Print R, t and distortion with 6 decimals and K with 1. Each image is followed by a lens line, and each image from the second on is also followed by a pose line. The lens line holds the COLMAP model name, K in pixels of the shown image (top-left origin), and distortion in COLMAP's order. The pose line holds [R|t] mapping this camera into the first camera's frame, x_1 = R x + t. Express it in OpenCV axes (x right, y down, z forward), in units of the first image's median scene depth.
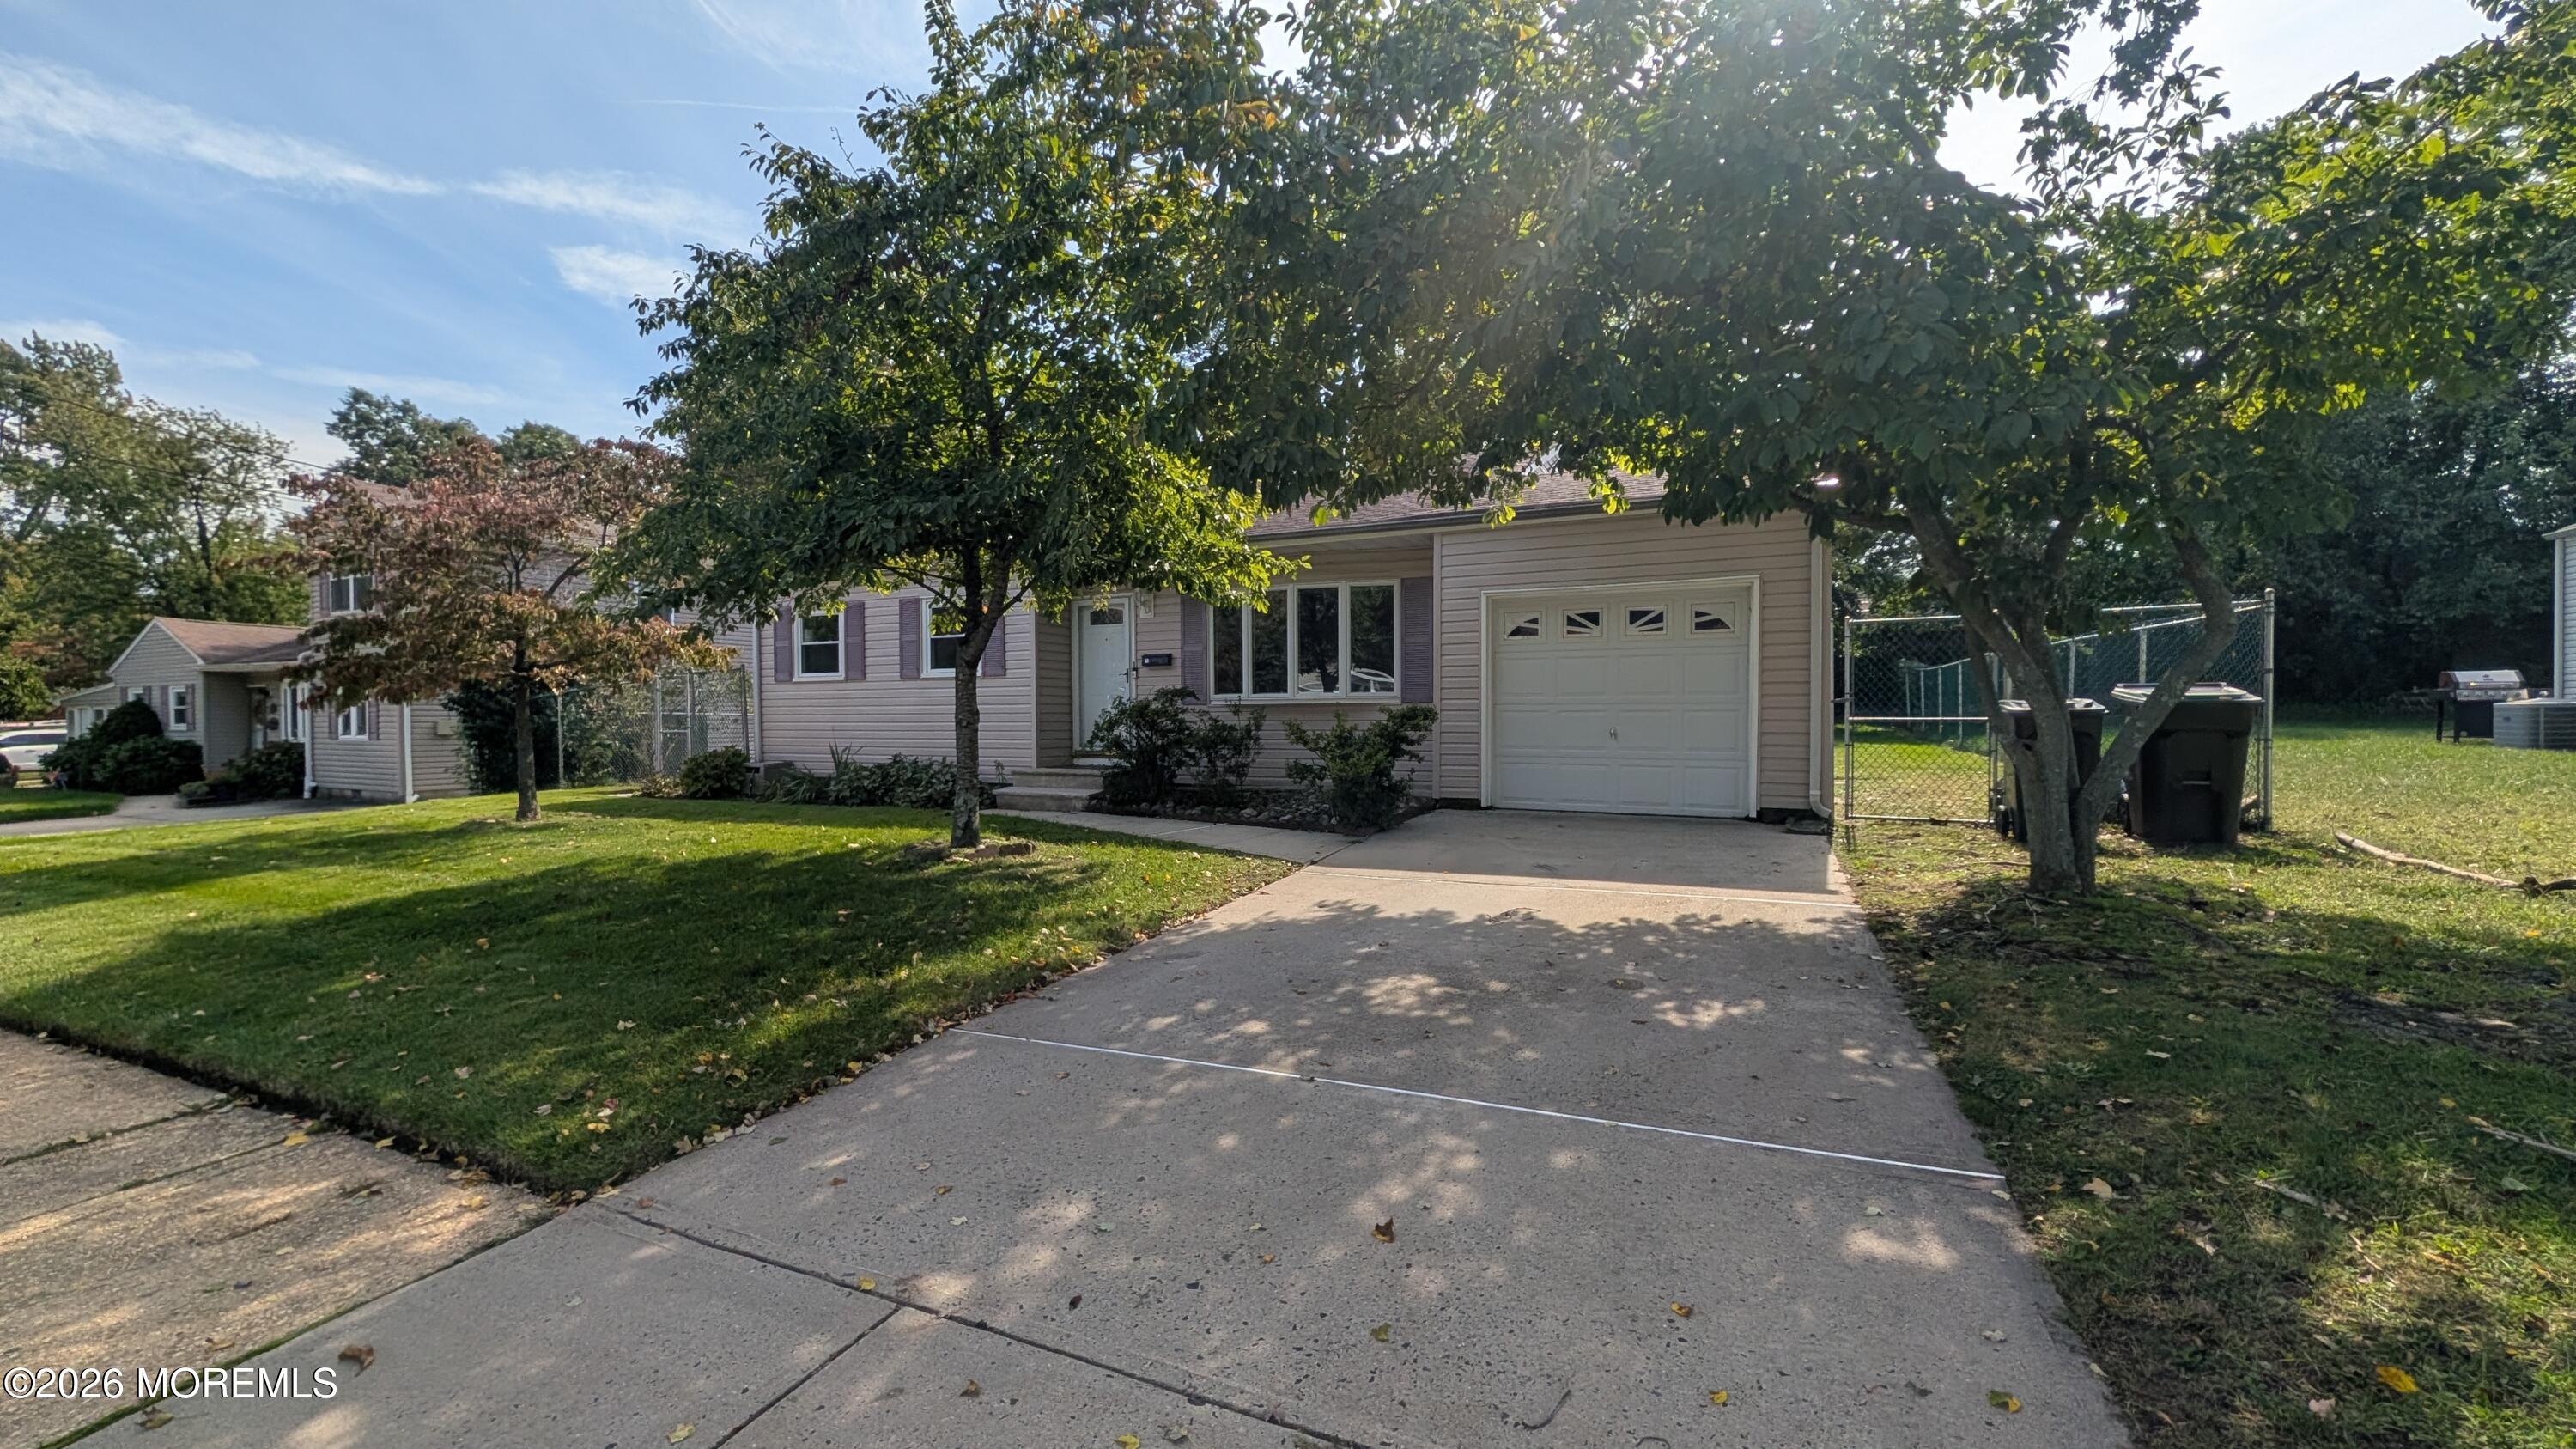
lens RADIAL K [[989.9, 0, 1287.4], [0, 989.9, 723.4], [0, 0, 1]] dist [-0.001148, 0.002178]
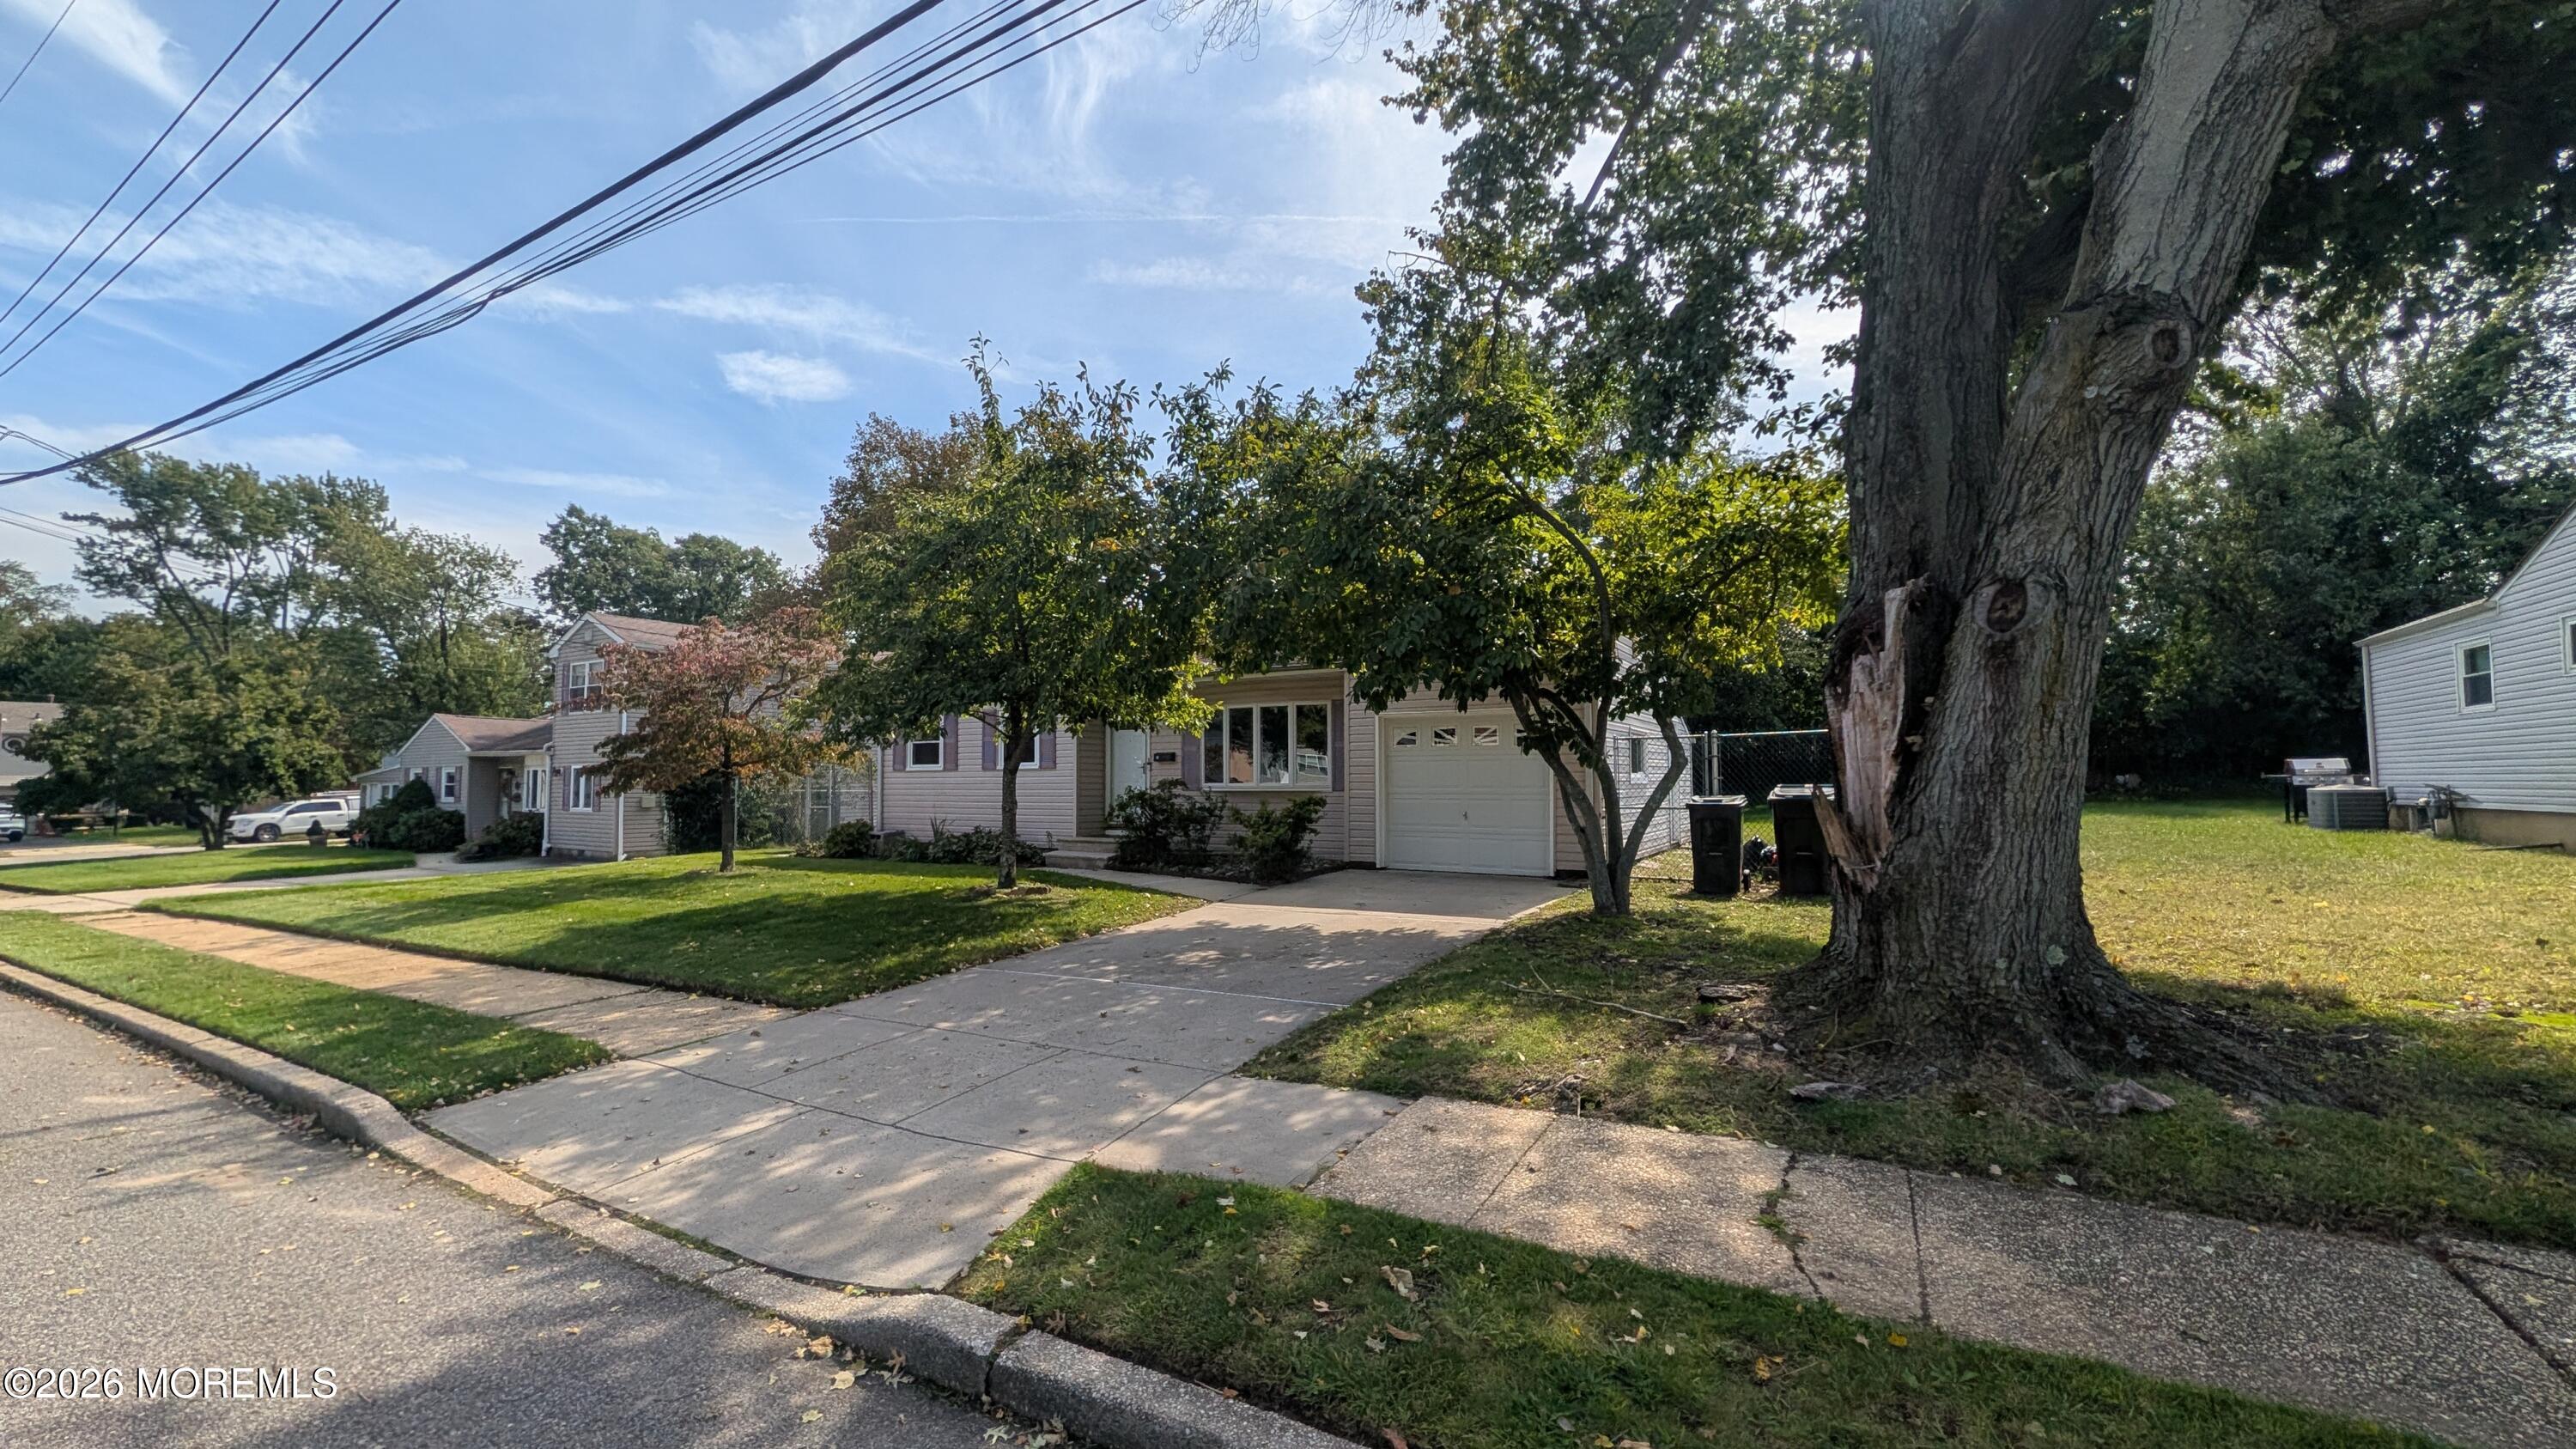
lens RADIAL K [[989.9, 0, 1287.4], [0, 989.9, 723.4], [0, 0, 1]] dist [-0.001148, 0.002178]
pose [[0.995108, -0.005111, -0.098660, 0.172213], [-0.001584, 0.997707, -0.067659, -0.019273], [0.098780, 0.067485, 0.992818, -0.333249]]
